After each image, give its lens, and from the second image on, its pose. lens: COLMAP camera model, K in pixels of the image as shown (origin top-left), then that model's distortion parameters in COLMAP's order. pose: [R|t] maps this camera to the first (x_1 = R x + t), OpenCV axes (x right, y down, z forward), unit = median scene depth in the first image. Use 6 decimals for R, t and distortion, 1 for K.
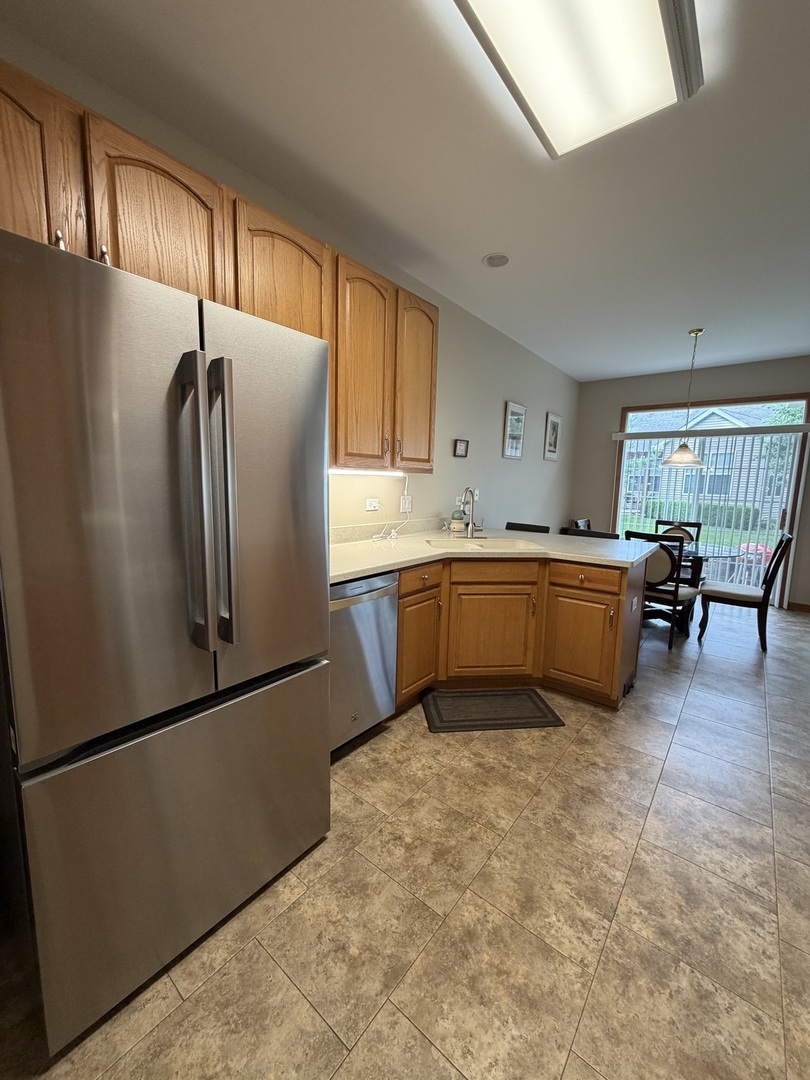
lens RADIAL K [[430.7, 0, 406.3], [0, 430.7, 537.7], [0, 0, 1]] dist [0.000408, 0.000709]
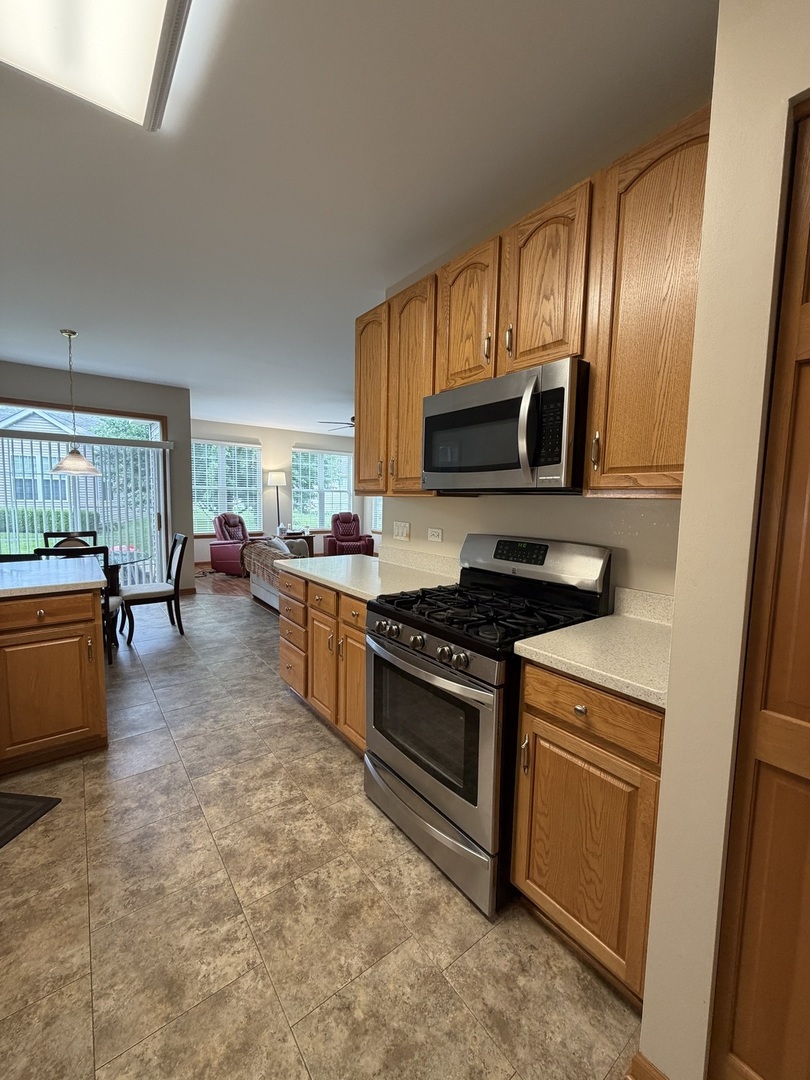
lens RADIAL K [[430.7, 0, 406.3], [0, 430.7, 537.7], [0, 0, 1]] dist [0.000408, 0.000709]
pose [[0.236075, -0.107213, 0.965802, -0.277541], [0.117184, 0.989782, 0.081231, -0.045855], [-0.964643, 0.094000, 0.246226, 0.207590]]
